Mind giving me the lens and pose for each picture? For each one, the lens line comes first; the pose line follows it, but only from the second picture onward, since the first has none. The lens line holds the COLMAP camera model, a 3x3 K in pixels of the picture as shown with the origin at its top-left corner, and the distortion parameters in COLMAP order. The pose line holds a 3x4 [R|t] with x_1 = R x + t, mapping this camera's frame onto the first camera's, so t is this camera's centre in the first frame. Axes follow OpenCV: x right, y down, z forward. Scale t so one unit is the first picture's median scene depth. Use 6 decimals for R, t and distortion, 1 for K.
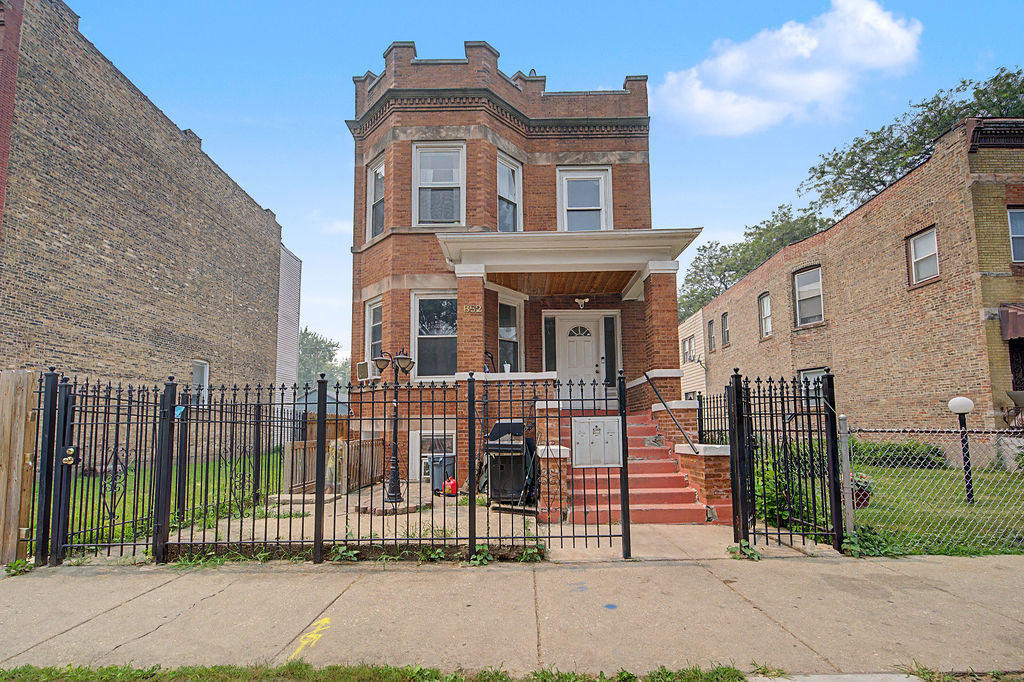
lens RADIAL K [[419.1, 0, 509.6], [0, 419.1, 400.0], [0, 0, 1]] dist [0.001870, 0.000248]
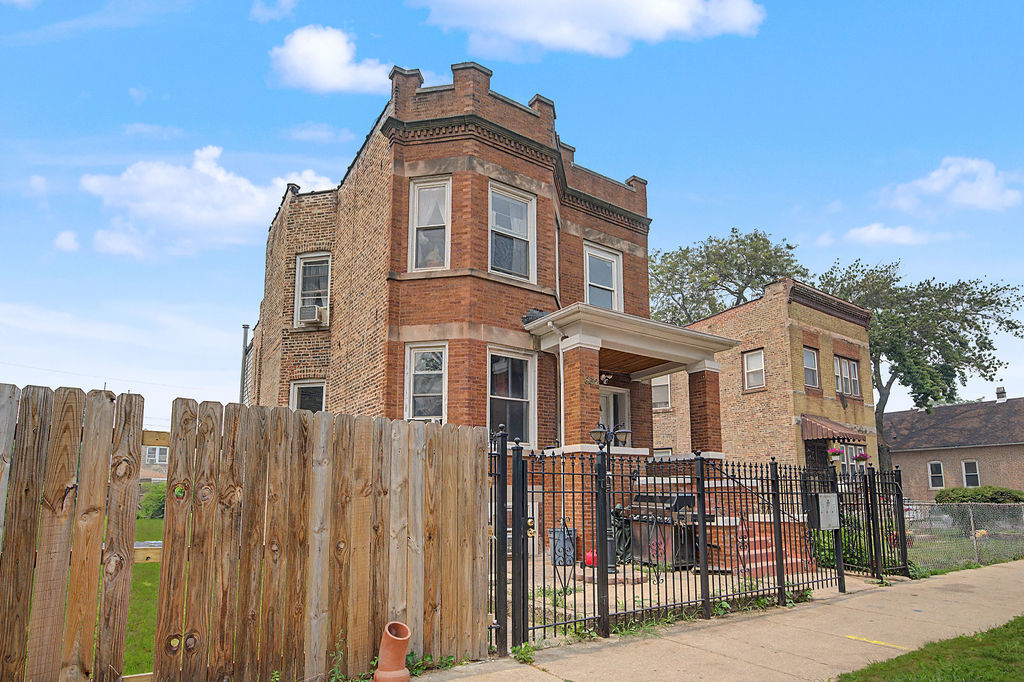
lens RADIAL K [[541.9, 0, 512.3], [0, 541.9, 438.0], [0, 0, 1]] dist [0.002500, 0.000290]
pose [[0.838220, 0.070130, 0.540805, -0.771387], [-0.041797, 0.997041, -0.064510, 0.008618], [-0.543729, 0.031470, 0.838671, 0.020294]]
